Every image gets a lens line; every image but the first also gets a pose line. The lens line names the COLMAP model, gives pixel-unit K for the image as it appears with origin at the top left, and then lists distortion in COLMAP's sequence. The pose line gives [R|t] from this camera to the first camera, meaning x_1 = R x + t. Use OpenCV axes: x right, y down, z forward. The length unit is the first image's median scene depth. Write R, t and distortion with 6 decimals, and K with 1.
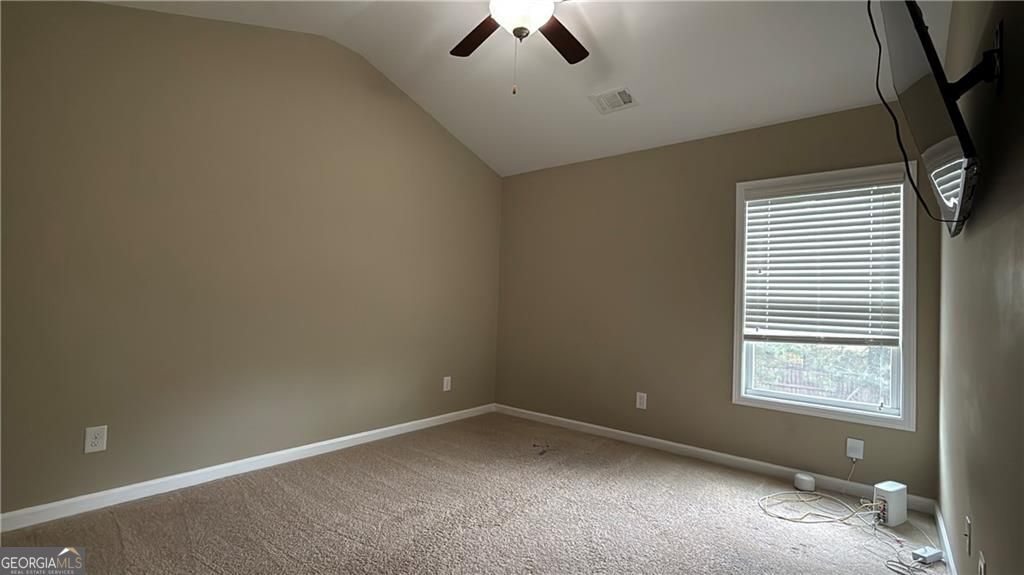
lens RADIAL K [[470.8, 0, 512.7], [0, 470.8, 285.2], [0, 0, 1]] dist [0.002452, 0.000132]
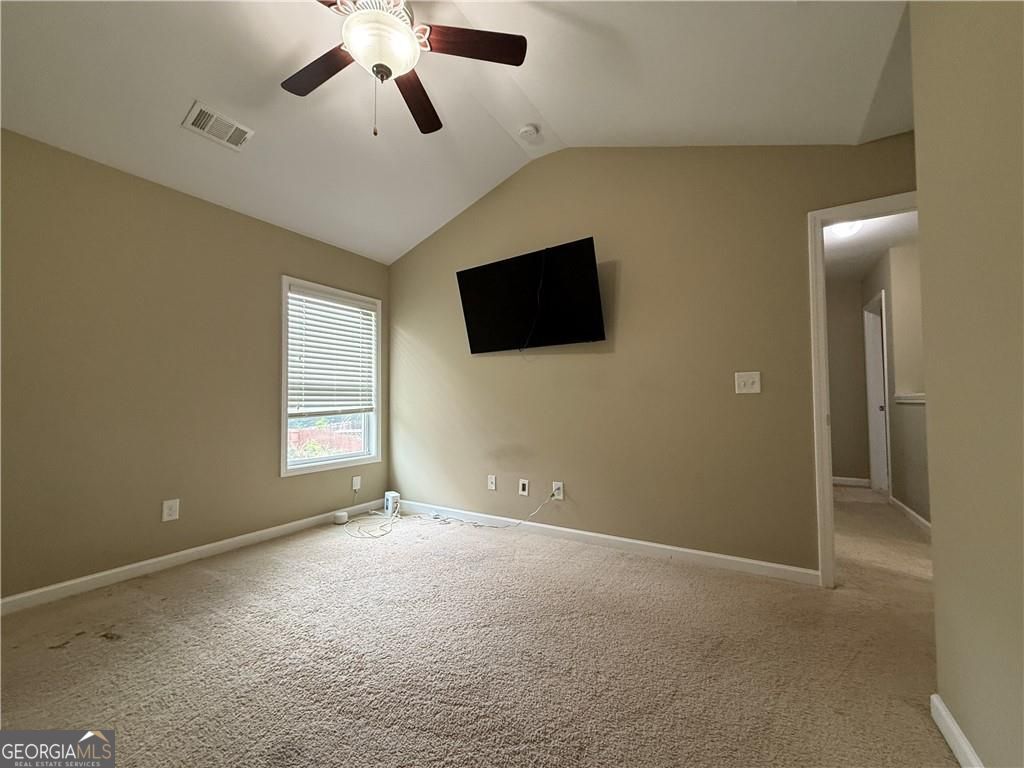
lens RADIAL K [[408.8, 0, 511.0], [0, 408.8, 386.6], [0, 0, 1]] dist [-0.000961, 0.000383]
pose [[-0.133740, 0.002424, 0.991013, -0.557370], [-0.026408, 0.999633, -0.006009, 0.033732], [-0.990665, -0.026974, -0.133627, 0.626591]]
